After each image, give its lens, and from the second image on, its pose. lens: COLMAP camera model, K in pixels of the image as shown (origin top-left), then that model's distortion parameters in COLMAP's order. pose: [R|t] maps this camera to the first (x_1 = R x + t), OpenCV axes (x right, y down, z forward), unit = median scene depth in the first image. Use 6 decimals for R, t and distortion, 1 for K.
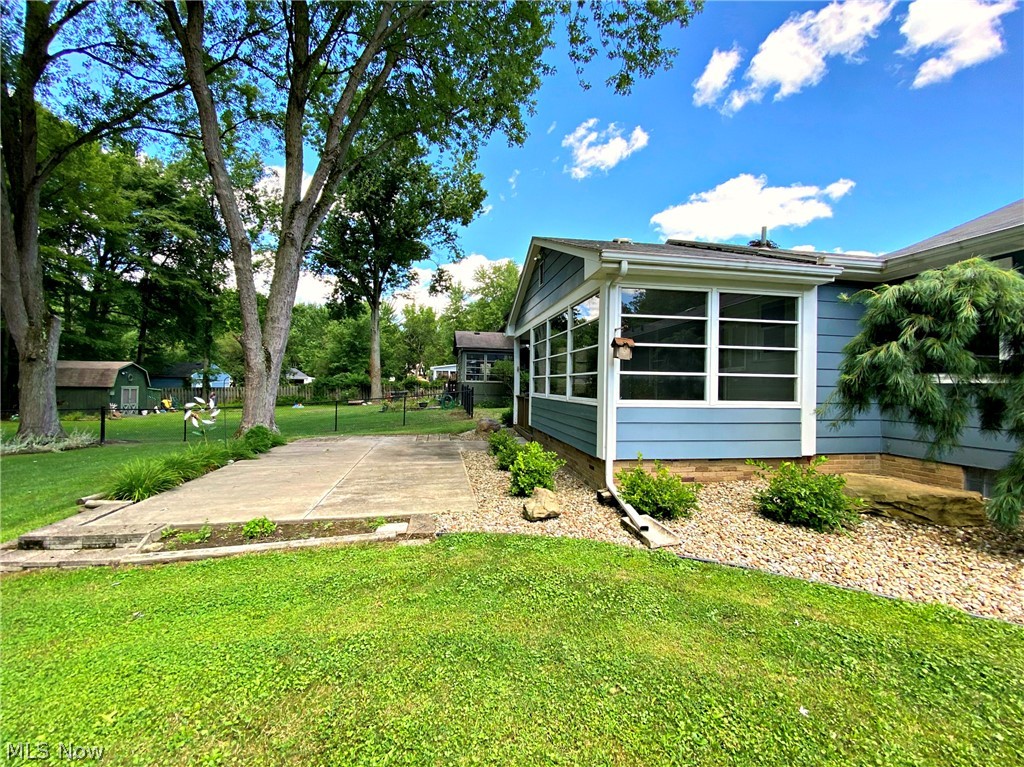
lens RADIAL K [[412.2, 0, 512.0], [0, 412.2, 383.5], [0, 0, 1]] dist [0.001769, 0.000090]
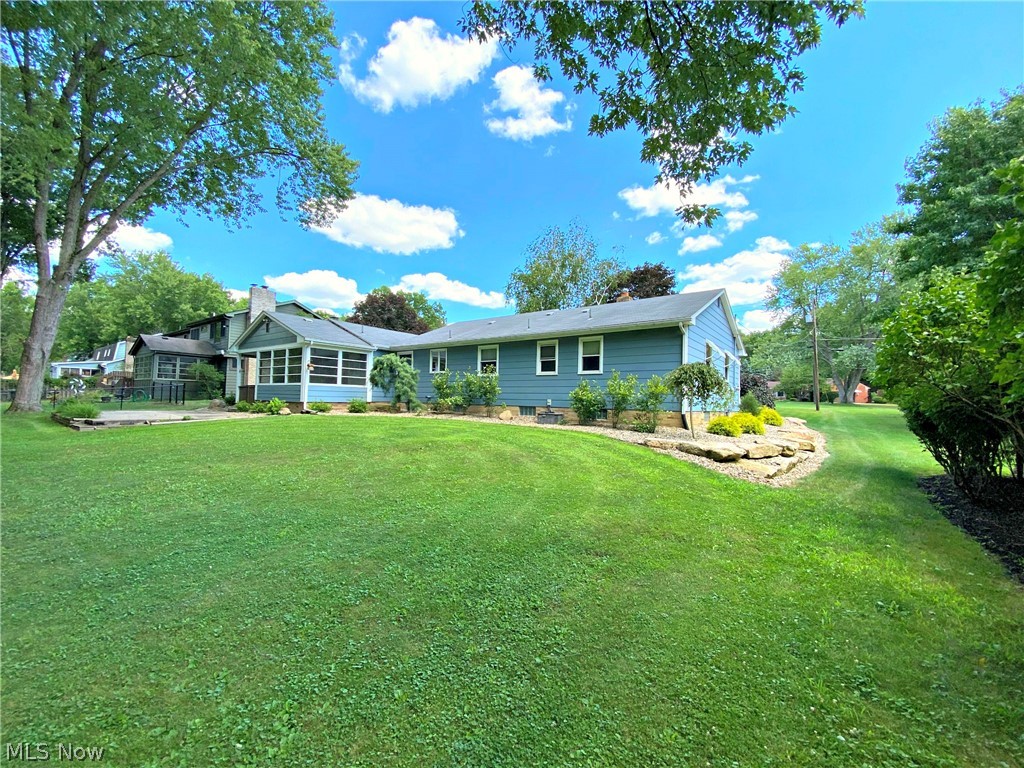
lens RADIAL K [[412.2, 0, 512.0], [0, 412.2, 384.0], [0, 0, 1]] dist [0.001769, 0.000090]
pose [[0.726193, 0.026660, 0.686974, -0.768702], [-0.013387, 0.999607, -0.024642, 0.102507], [-0.687361, 0.008699, 0.726264, -2.323060]]
